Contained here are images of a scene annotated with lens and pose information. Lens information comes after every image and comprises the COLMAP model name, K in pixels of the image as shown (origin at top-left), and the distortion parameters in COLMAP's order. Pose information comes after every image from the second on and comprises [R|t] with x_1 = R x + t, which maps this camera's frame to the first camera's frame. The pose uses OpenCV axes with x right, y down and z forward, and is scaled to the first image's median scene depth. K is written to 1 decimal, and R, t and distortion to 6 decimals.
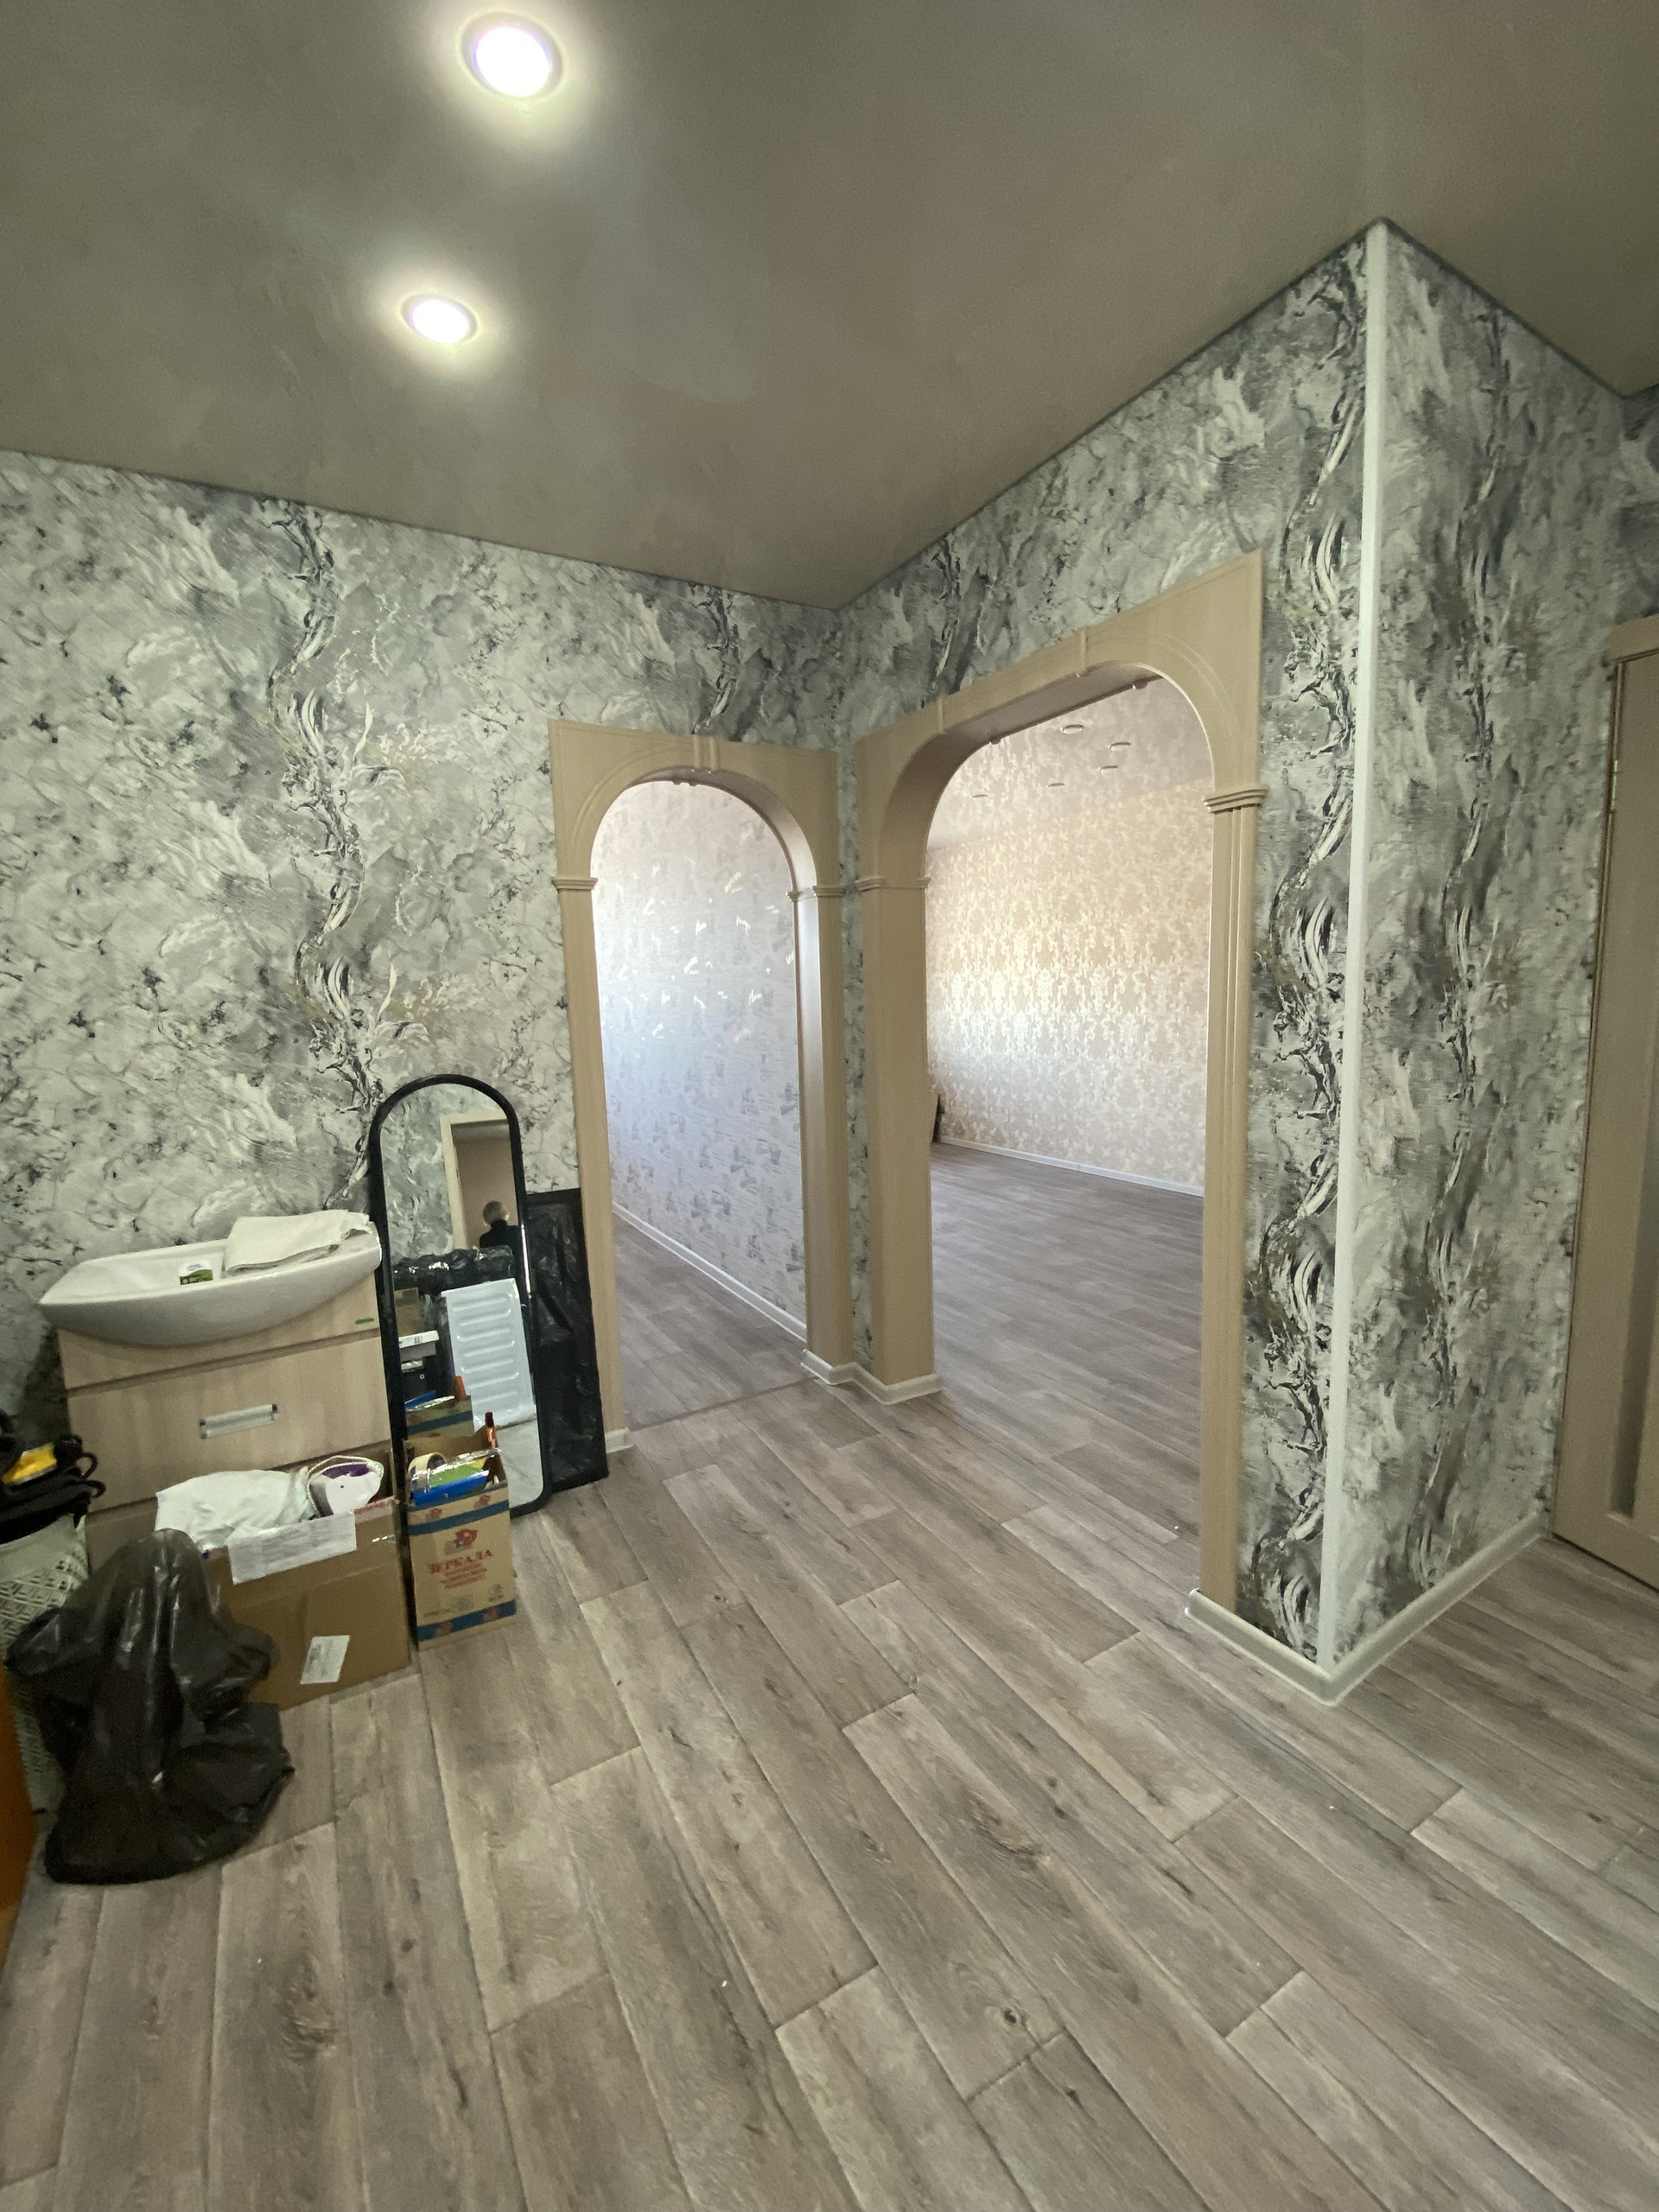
lens RADIAL K [[907.6, 0, 825.9], [0, 907.6, 1096.1], [0, 0, 1]] dist [0.014689, -0.017982]
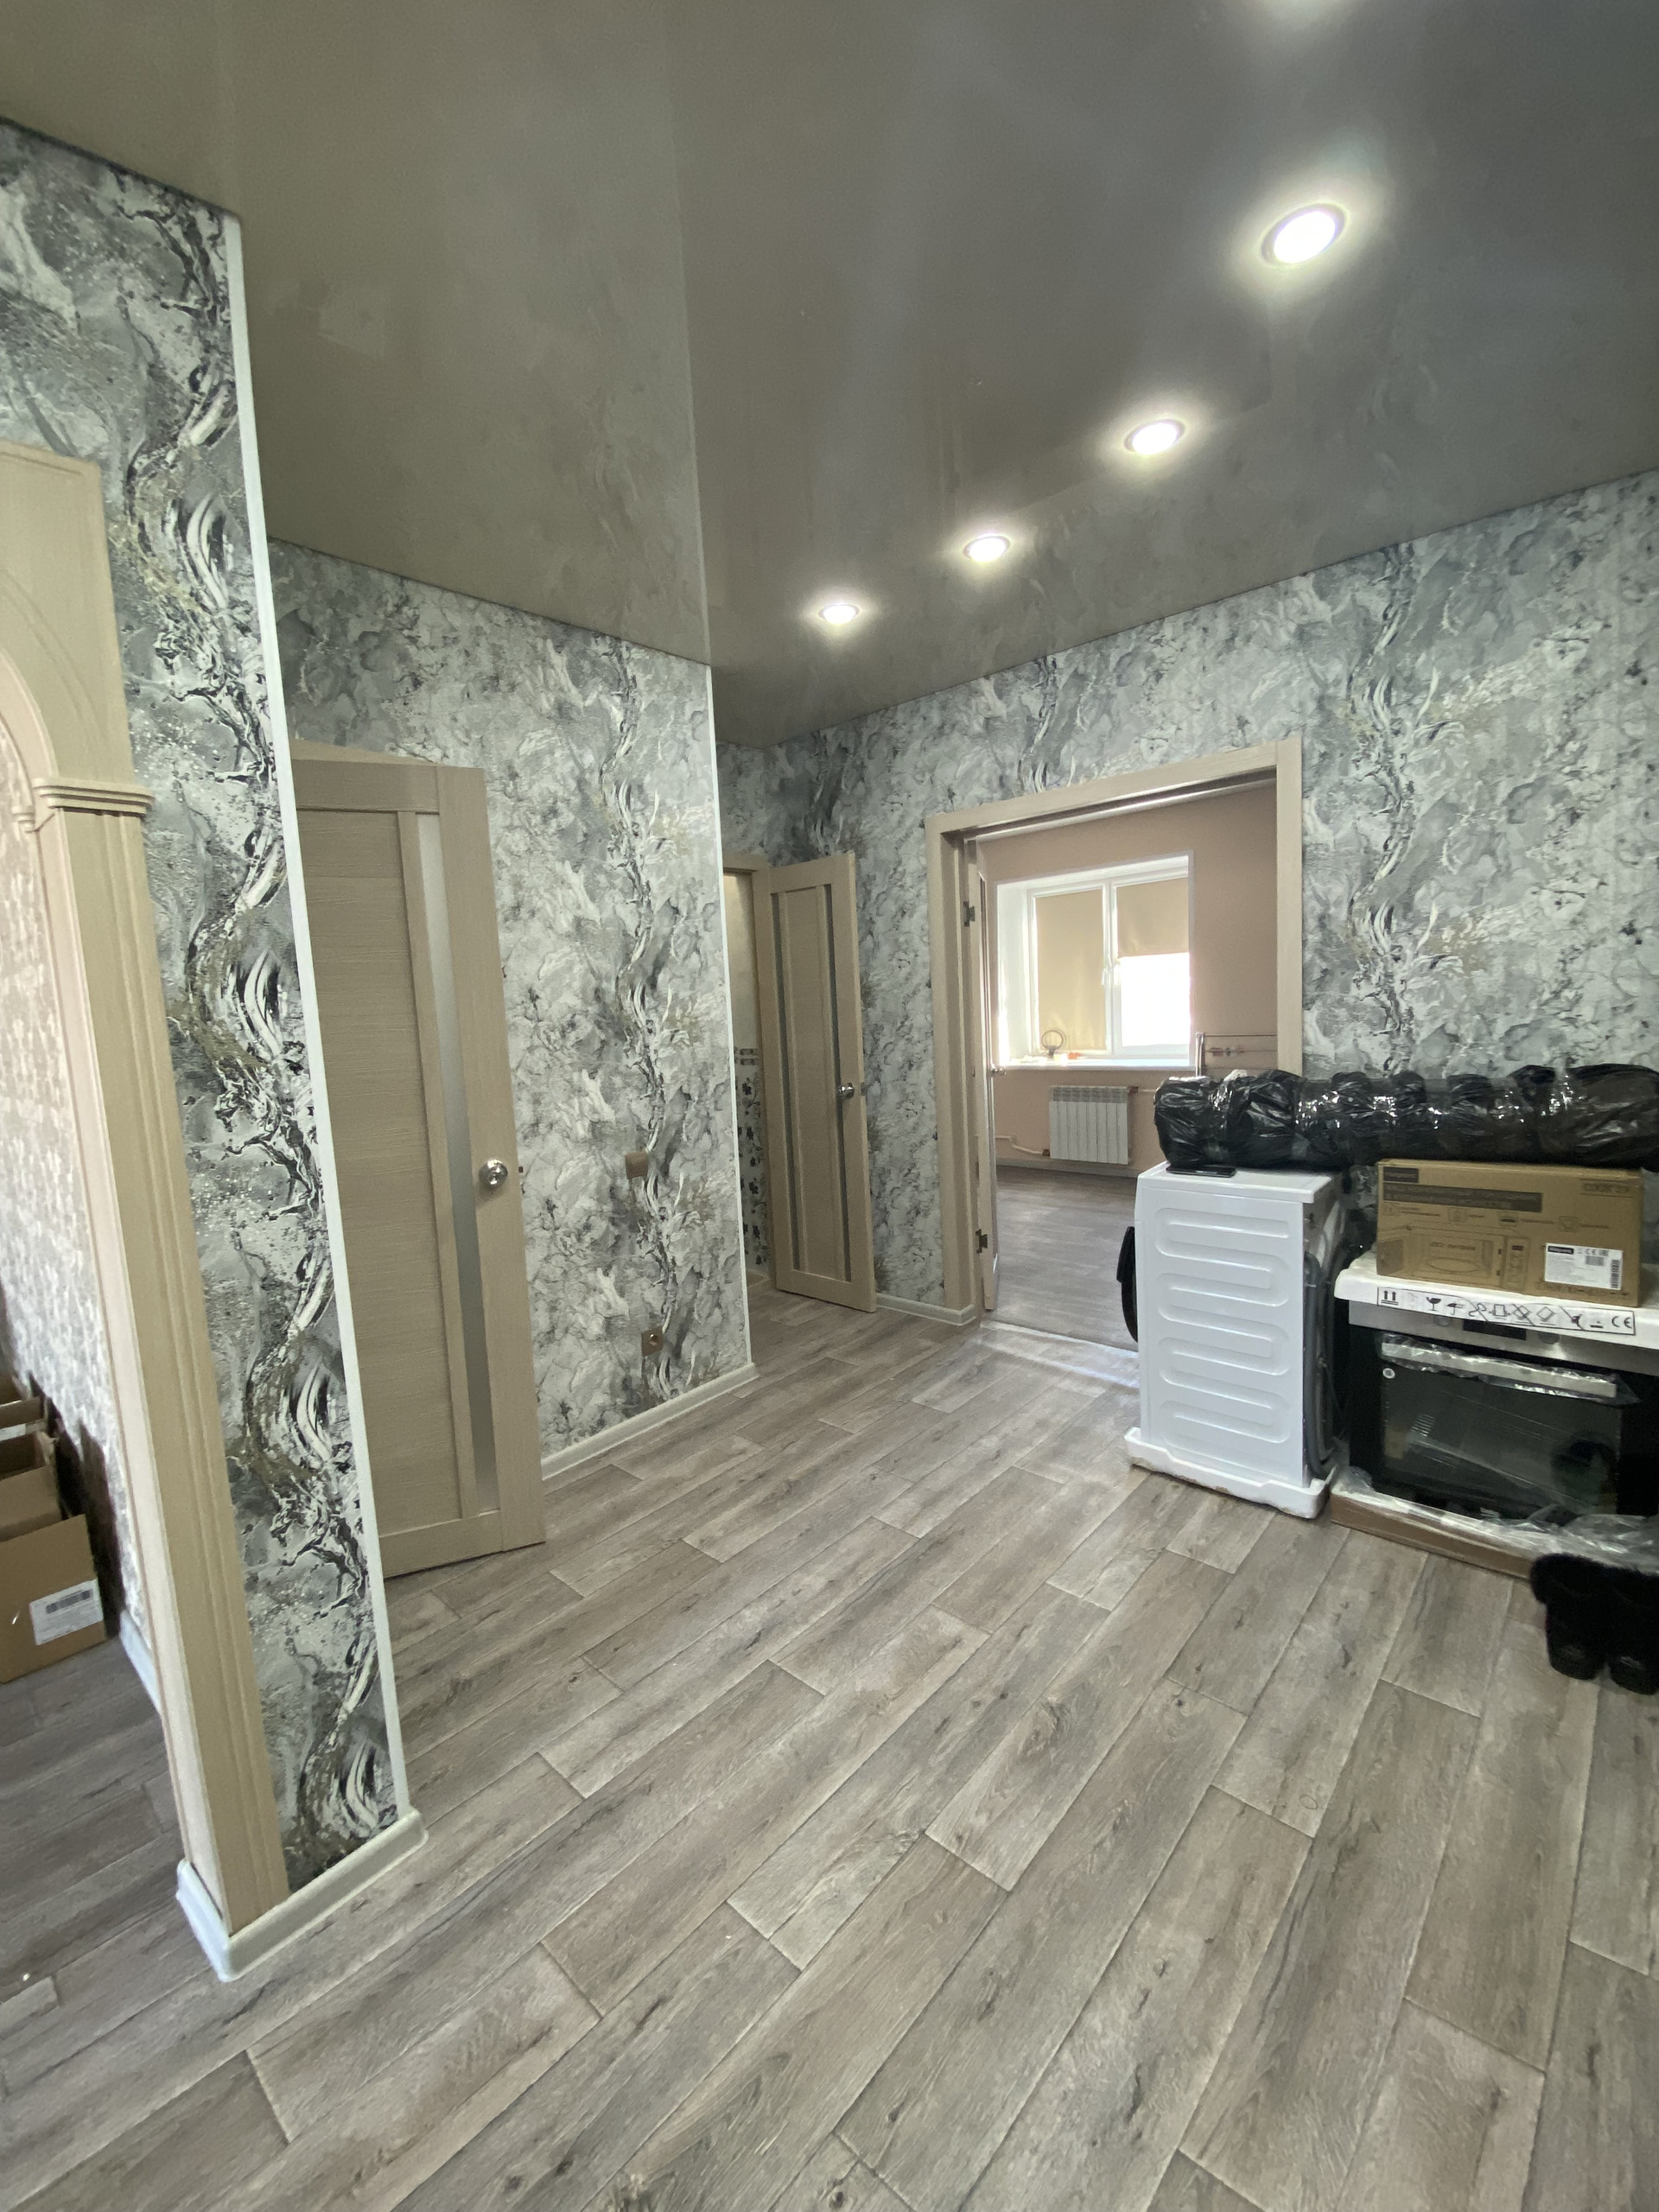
lens RADIAL K [[907.6, 0, 825.9], [0, 907.6, 1096.1], [0, 0, 1]] dist [0.014689, -0.017982]
pose [[-0.300883, -0.050978, 0.952297, -0.398412], [0.178897, 0.977826, 0.108868, -0.083766], [-0.936731, 0.203119, -0.285092, 0.746577]]
